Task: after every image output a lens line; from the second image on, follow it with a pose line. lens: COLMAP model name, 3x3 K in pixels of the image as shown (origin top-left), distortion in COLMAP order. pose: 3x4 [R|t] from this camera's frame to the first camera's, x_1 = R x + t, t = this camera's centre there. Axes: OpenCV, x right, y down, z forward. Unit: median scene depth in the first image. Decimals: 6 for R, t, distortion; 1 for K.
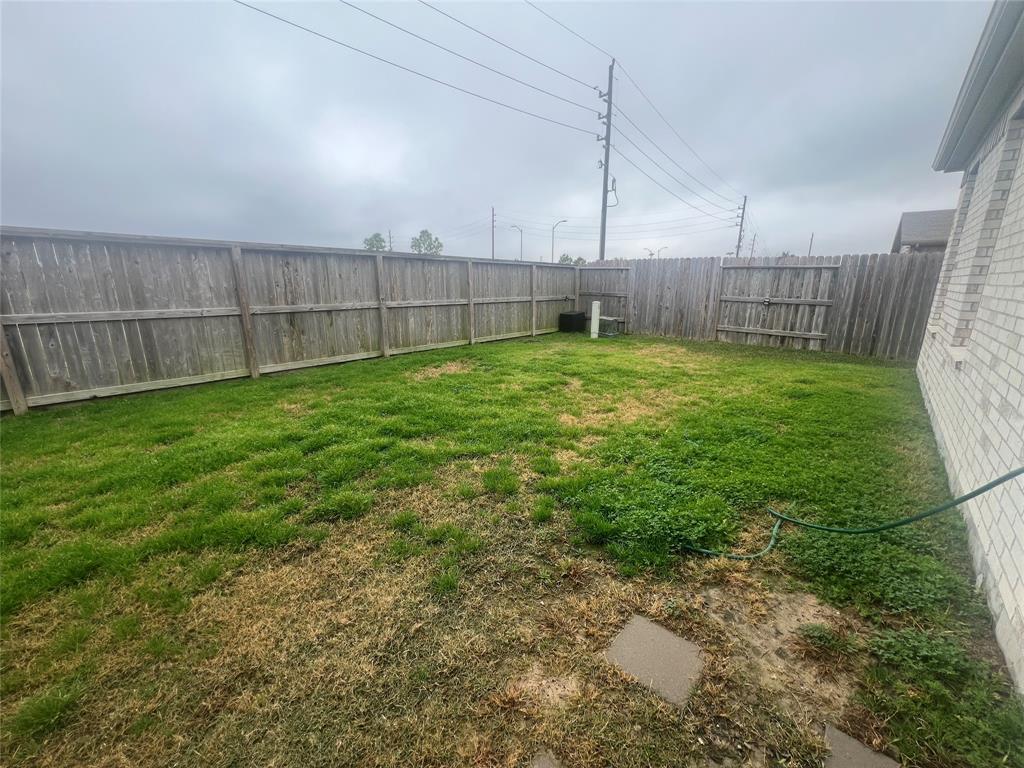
lens RADIAL K [[413.1, 0, 513.9], [0, 413.1, 382.4], [0, 0, 1]] dist [0.001297, 0.000159]
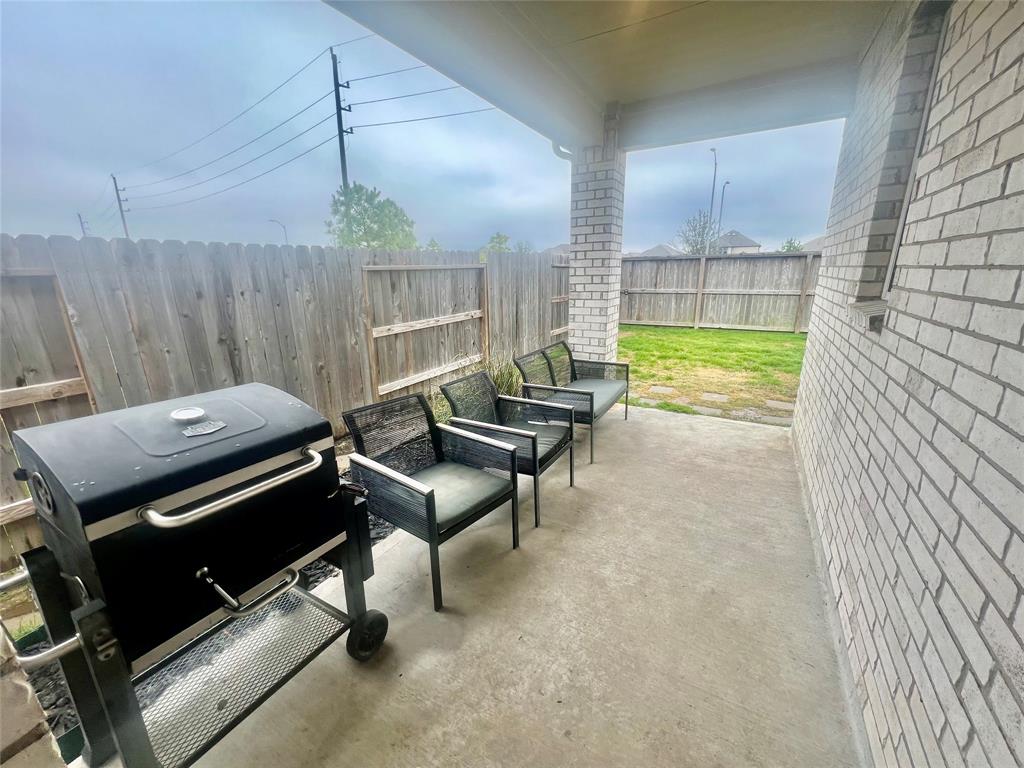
lens RADIAL K [[413.1, 0, 514.2], [0, 413.1, 383.8], [0, 0, 1]] dist [0.001297, 0.000159]
pose [[0.197475, 0.246364, -0.948846, 0.840202], [-0.219562, 0.954432, 0.202119, 0.102626], [0.955404, 0.168417, 0.242569, -0.483159]]
